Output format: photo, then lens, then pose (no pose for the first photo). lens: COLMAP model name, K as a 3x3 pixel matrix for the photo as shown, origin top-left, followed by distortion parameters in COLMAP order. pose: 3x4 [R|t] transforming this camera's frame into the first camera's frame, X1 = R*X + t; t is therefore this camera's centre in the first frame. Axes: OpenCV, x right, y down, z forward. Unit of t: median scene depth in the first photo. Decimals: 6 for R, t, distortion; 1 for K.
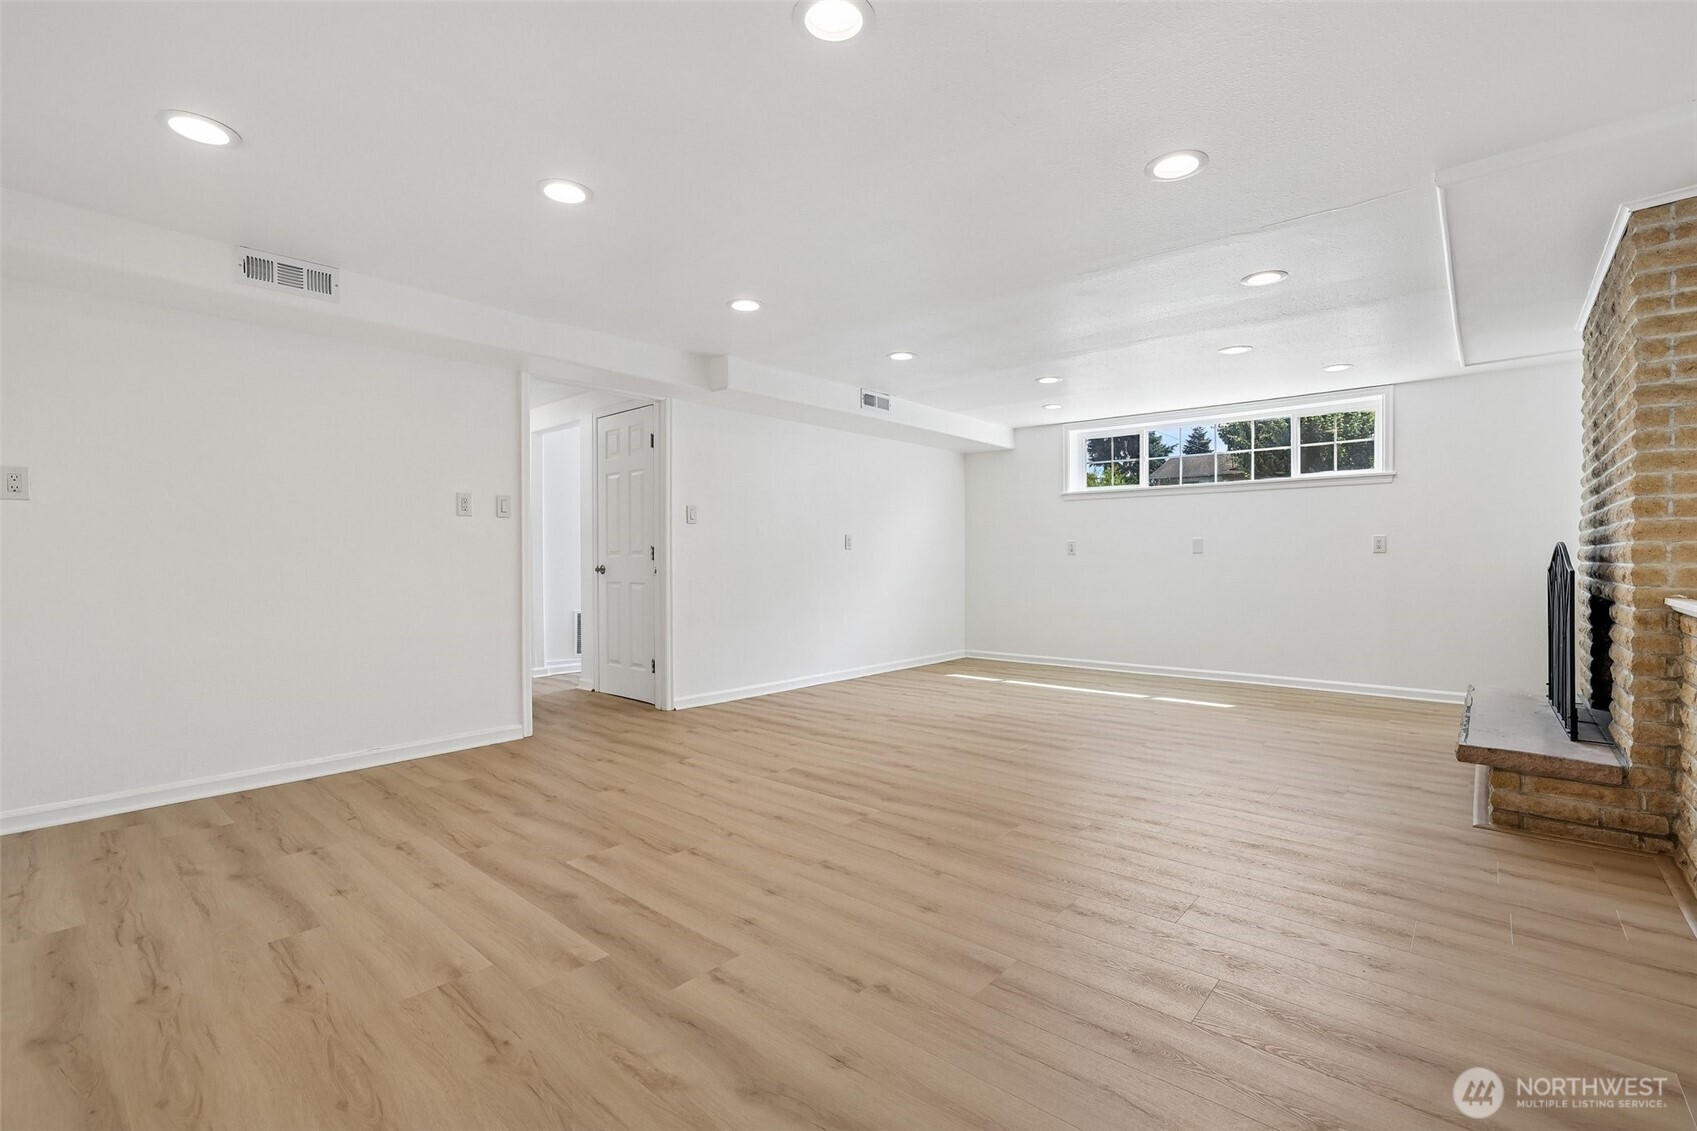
lens RADIAL K [[741.2, 0, 851.0], [0, 741.2, 572.5], [0, 0, 1]] dist [-0.030630, 0.001918]
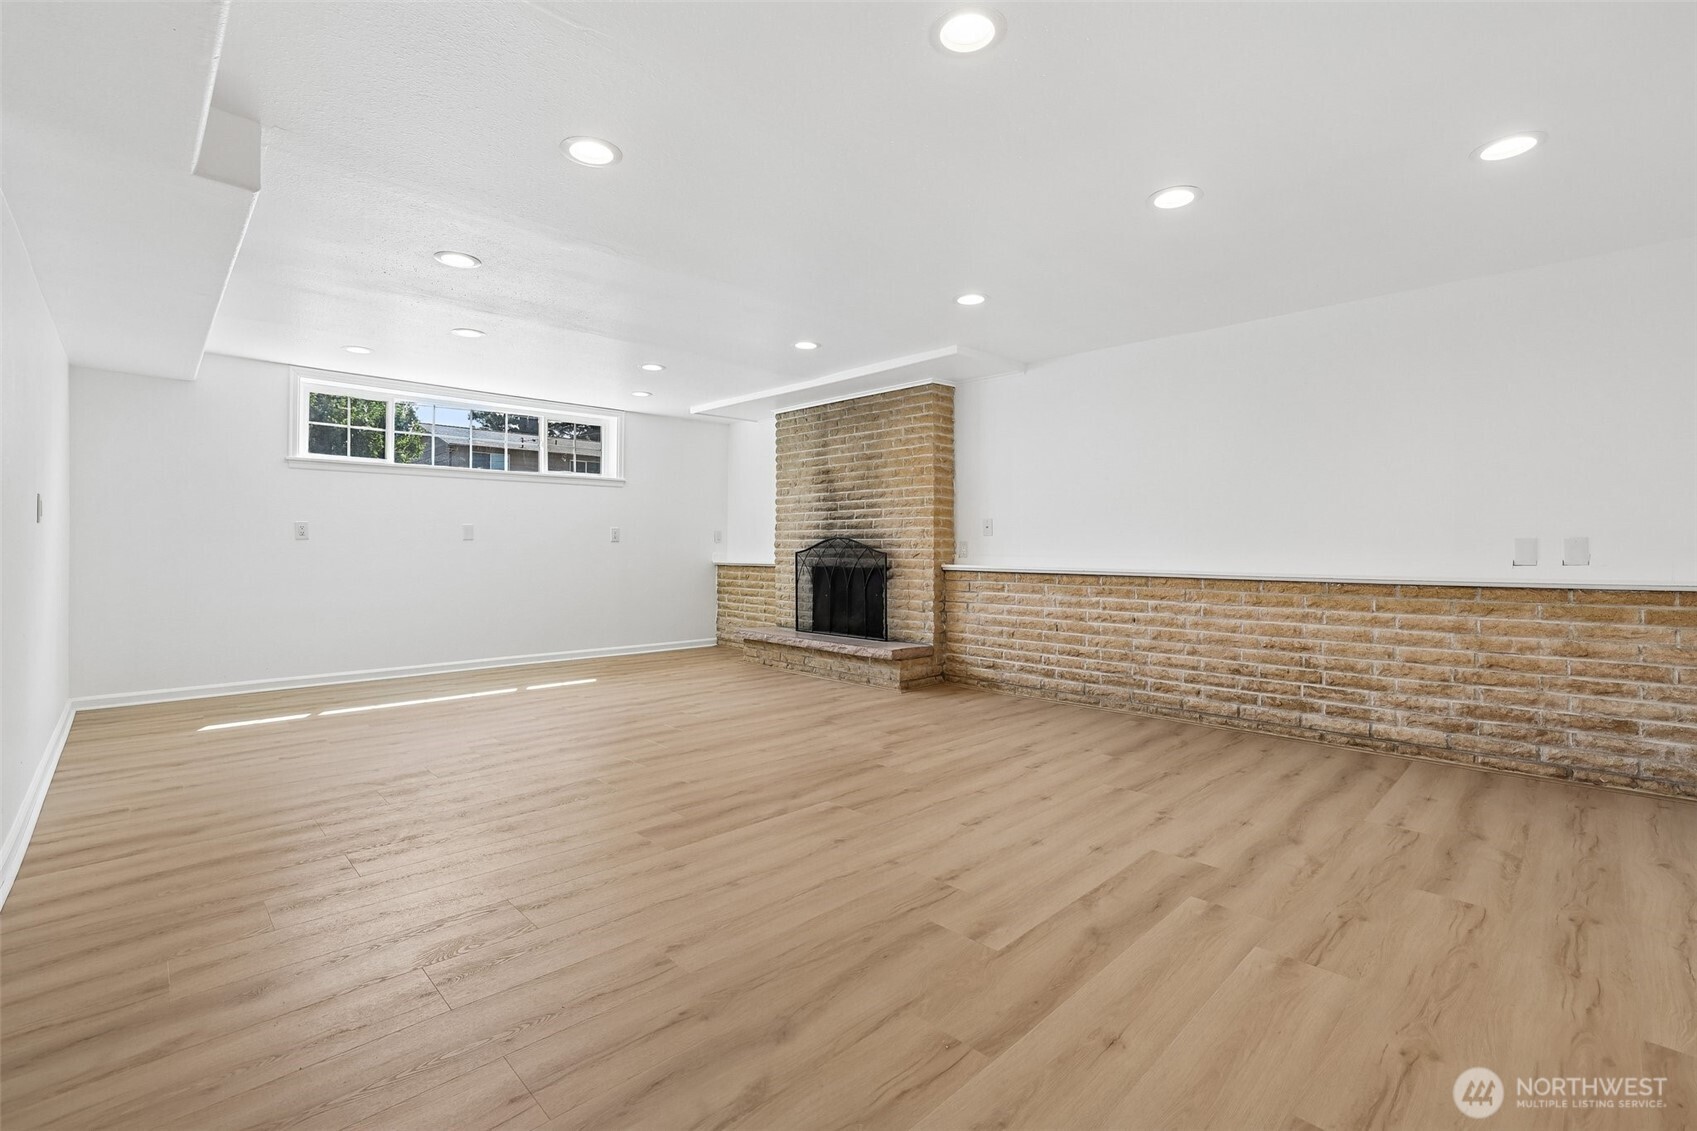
lens RADIAL K [[741.2, 0, 845.0], [0, 741.2, 552.6], [0, 0, 1]] dist [-0.030630, 0.001918]
pose [[0.091681, -0.001045, 0.995788, -1.000164], [0.014276, 0.999898, -0.000266, -0.004052], [-0.995686, 0.014240, 0.091687, 0.954419]]
